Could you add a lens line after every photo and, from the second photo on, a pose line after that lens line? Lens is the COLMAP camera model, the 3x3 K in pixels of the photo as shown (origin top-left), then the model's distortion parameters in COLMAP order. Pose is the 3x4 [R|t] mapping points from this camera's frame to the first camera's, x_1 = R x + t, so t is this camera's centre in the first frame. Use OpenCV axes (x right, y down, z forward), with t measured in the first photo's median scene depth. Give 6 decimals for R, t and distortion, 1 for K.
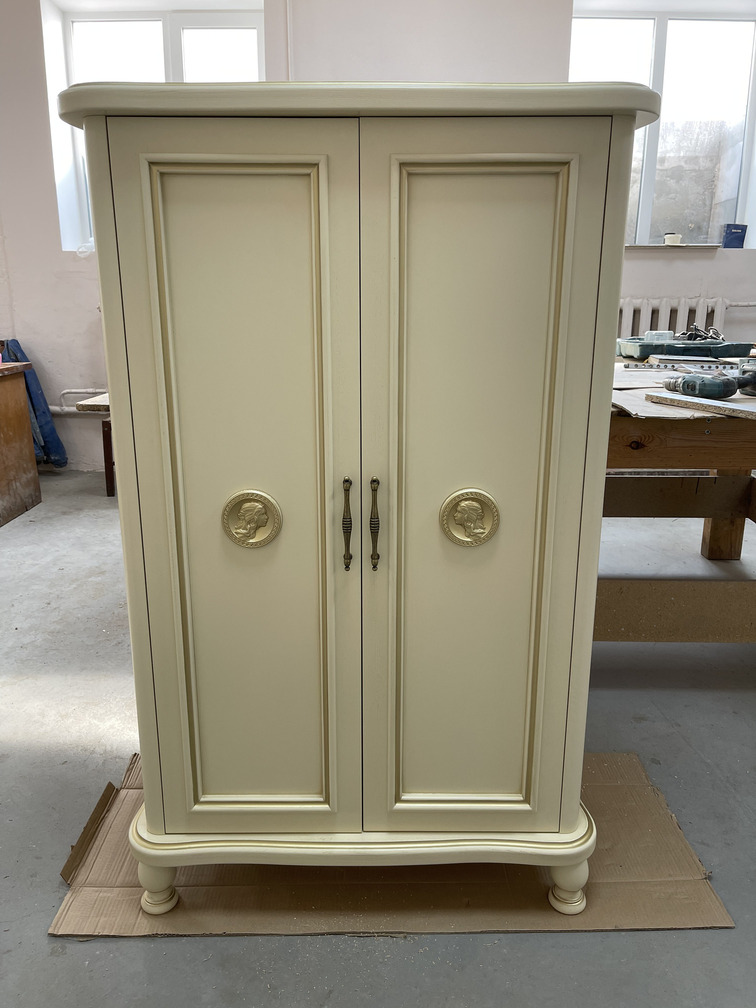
lens RADIAL K [[775.4, 0, 382.1], [0, 775.4, 507.4], [0, 0, 1]] dist [0.046761, -0.070770]
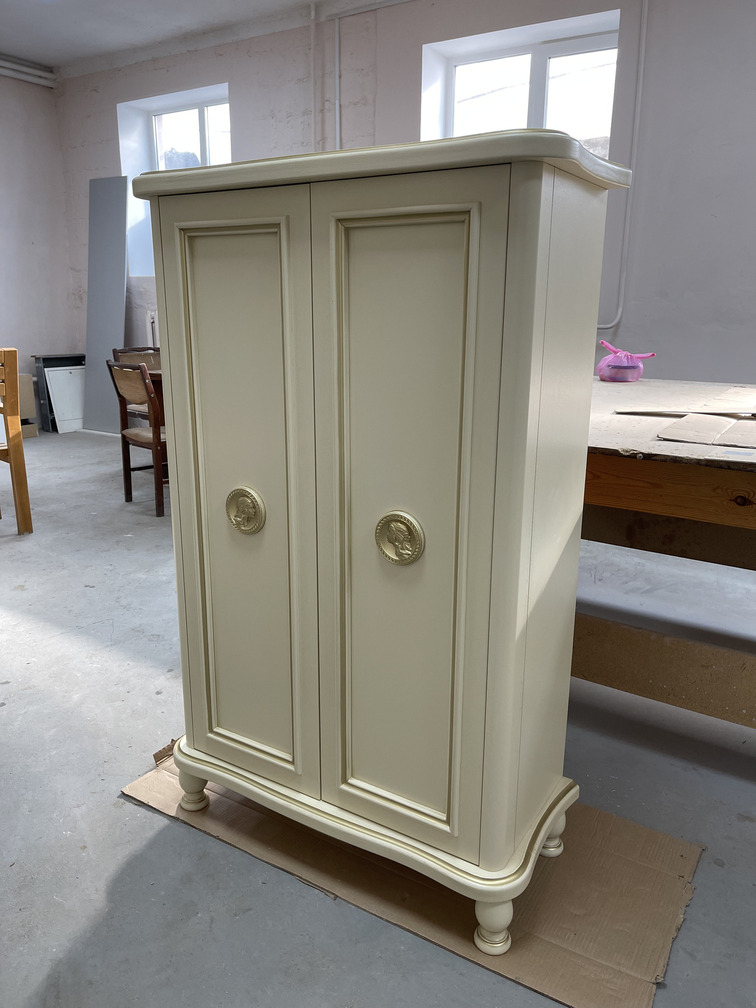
lens RADIAL K [[782.9, 0, 377.0], [0, 782.9, 517.6], [0, 0, 1]] dist [-0.005235, -0.001262]
pose [[0.845093, 0.145884, -0.514331, 0.639836], [-0.146364, 0.988427, 0.039867, -0.053446], [0.514194, 0.041588, 0.856665, 0.052782]]
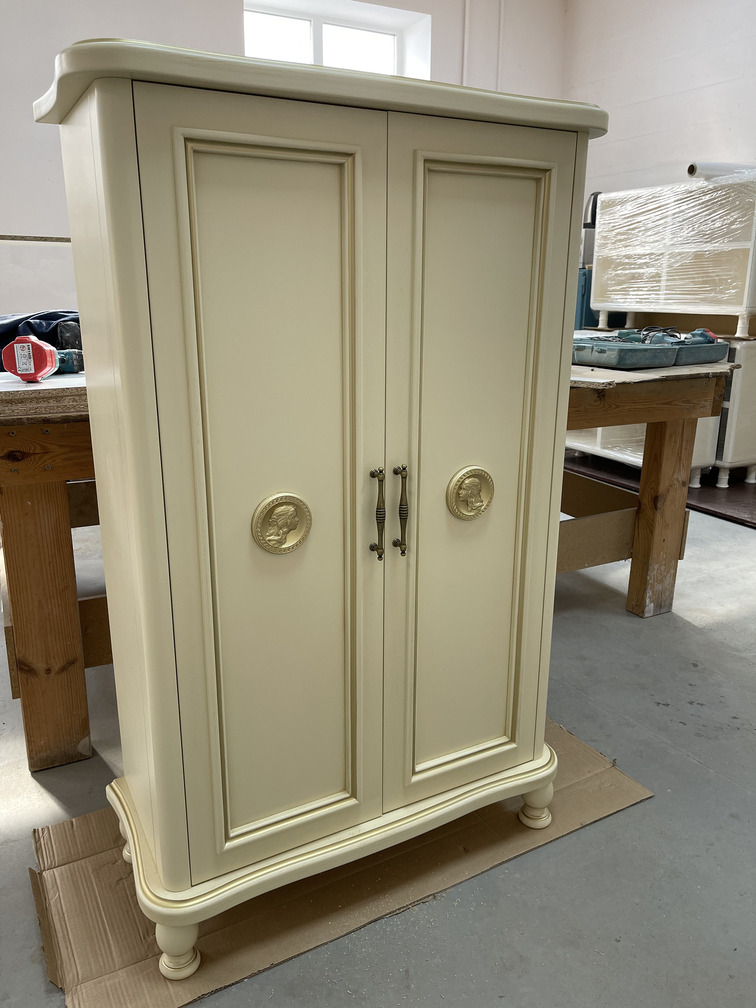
lens RADIAL K [[775.4, 0, 382.1], [0, 775.4, 507.4], [0, 0, 1]] dist [0.046761, -0.070770]
pose [[0.876391, -0.133994, 0.462585, -0.497136], [0.127171, 0.990810, 0.046069, -0.032751], [-0.464507, 0.018453, 0.885377, 0.101326]]
